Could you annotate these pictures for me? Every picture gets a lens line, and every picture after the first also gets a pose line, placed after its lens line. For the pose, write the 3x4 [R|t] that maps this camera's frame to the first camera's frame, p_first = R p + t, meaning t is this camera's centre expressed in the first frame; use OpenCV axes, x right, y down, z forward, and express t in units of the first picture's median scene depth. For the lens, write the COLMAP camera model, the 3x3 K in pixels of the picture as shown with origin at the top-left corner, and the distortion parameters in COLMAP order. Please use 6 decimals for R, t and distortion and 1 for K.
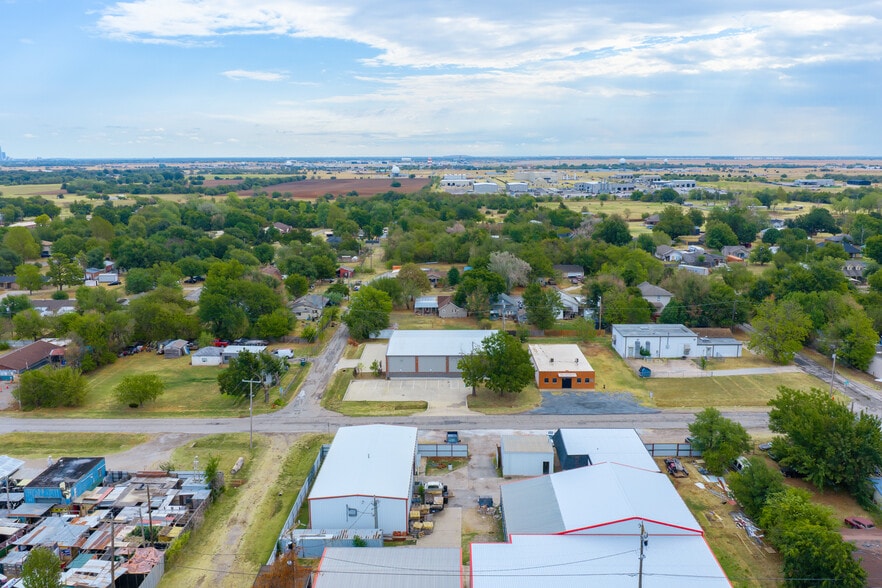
lens RADIAL K [[732.3, 0, 445.5], [0, 732.3, 295.3], [0, 0, 1]] dist [0.010591, -0.011171]
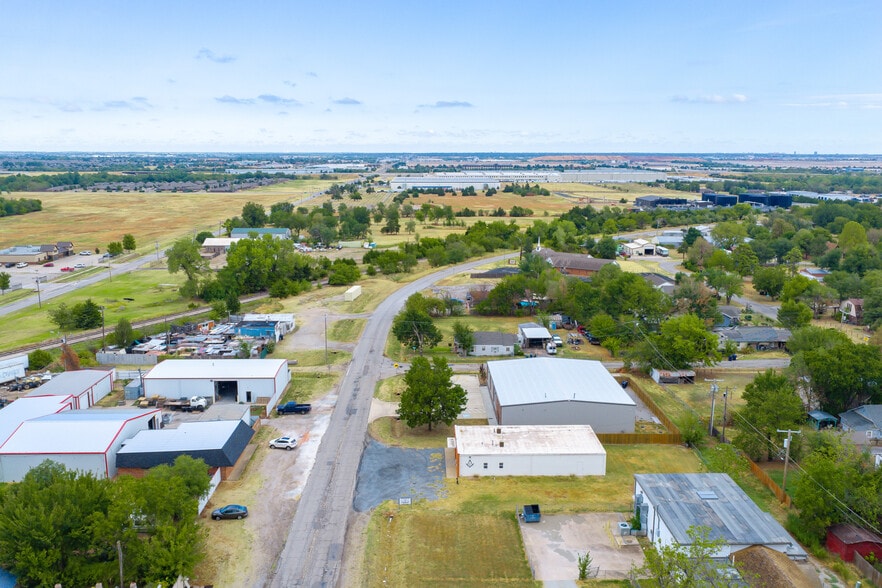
lens RADIAL K [[735.2, 0, 442.3], [0, 735.2, 296.2], [0, 0, 1]] dist [0.007041, -0.009731]
pose [[0.032418, 0.198008, -0.979664, 0.758289], [-0.191658, 0.963221, 0.188342, -0.152391], [0.980926, 0.181655, 0.069175, 0.789673]]
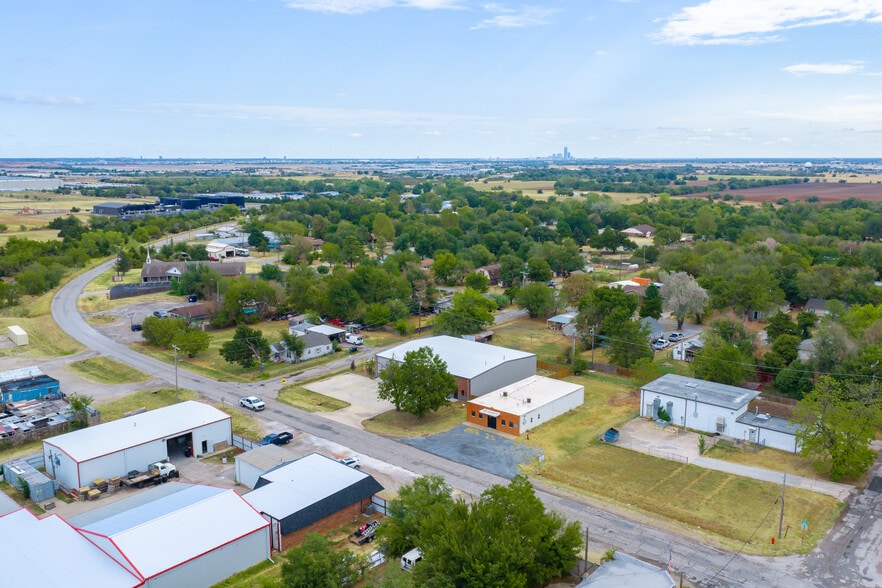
lens RADIAL K [[735.2, 0, 442.3], [0, 735.2, 296.2], [0, 0, 1]] dist [0.007041, -0.009731]
pose [[0.759224, 0.125622, -0.638591, 0.567276], [-0.125263, 0.991055, 0.046032, -0.050312], [0.638661, 0.045043, 0.768168, 0.260344]]
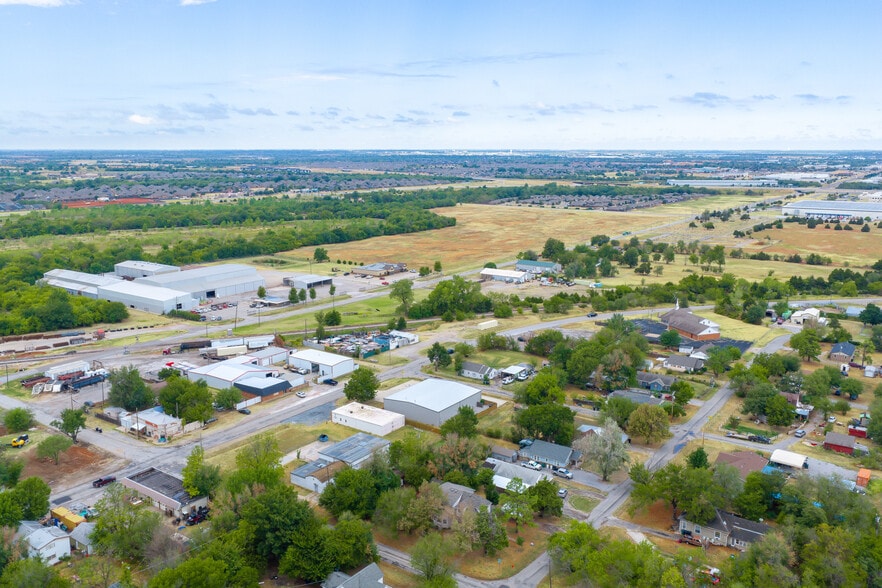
lens RADIAL K [[732.3, 0, 445.5], [0, 732.3, 295.3], [0, 0, 1]] dist [0.010591, -0.011171]
pose [[-0.573613, 0.167727, -0.801771, 1.130472], [-0.151605, 0.940162, 0.305141, -0.574064], [0.804975, 0.296585, -0.513861, 1.693940]]
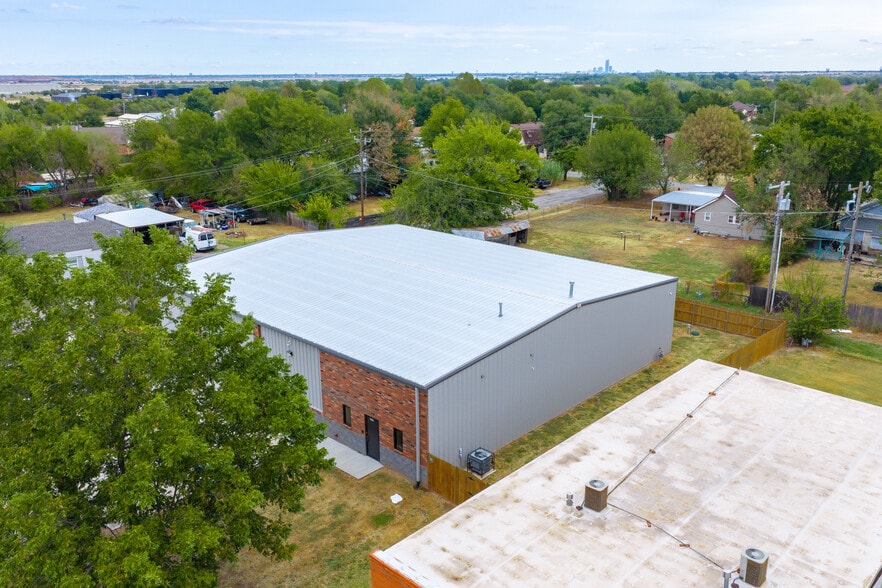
lens RADIAL K [[735.2, 0, 442.3], [0, 735.2, 296.2], [0, 0, 1]] dist [0.007041, -0.009731]
pose [[0.728120, 0.198321, -0.656132, 0.194165], [-0.125660, 0.979627, 0.156653, 0.024607], [0.673833, -0.031613, 0.738207, 0.786940]]
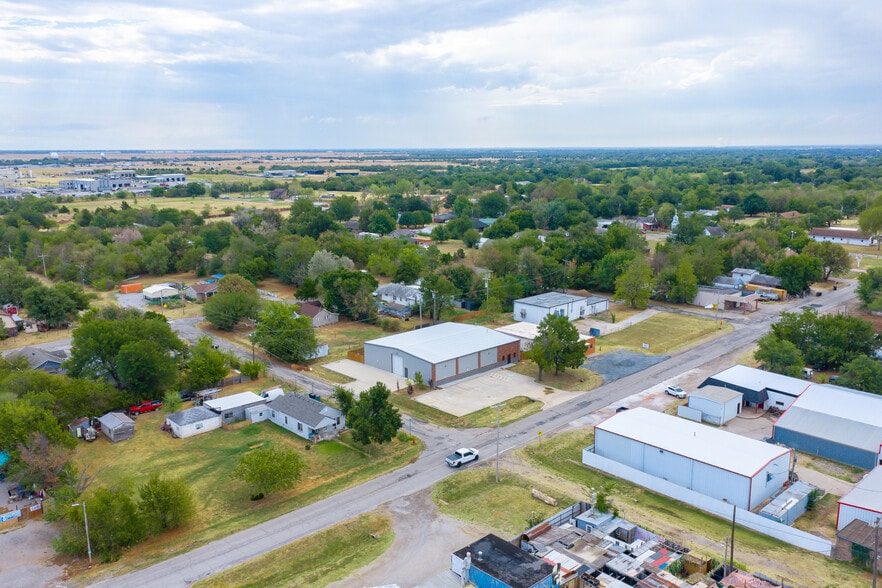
lens RADIAL K [[732.3, 0, 445.5], [0, 732.3, 295.3], [0, 0, 1]] dist [0.010591, -0.011171]
pose [[0.719832, -0.142329, 0.679400, -0.629084], [0.136752, 0.988649, 0.062224, -0.054068], [-0.680544, 0.048119, 0.731125, 0.283248]]
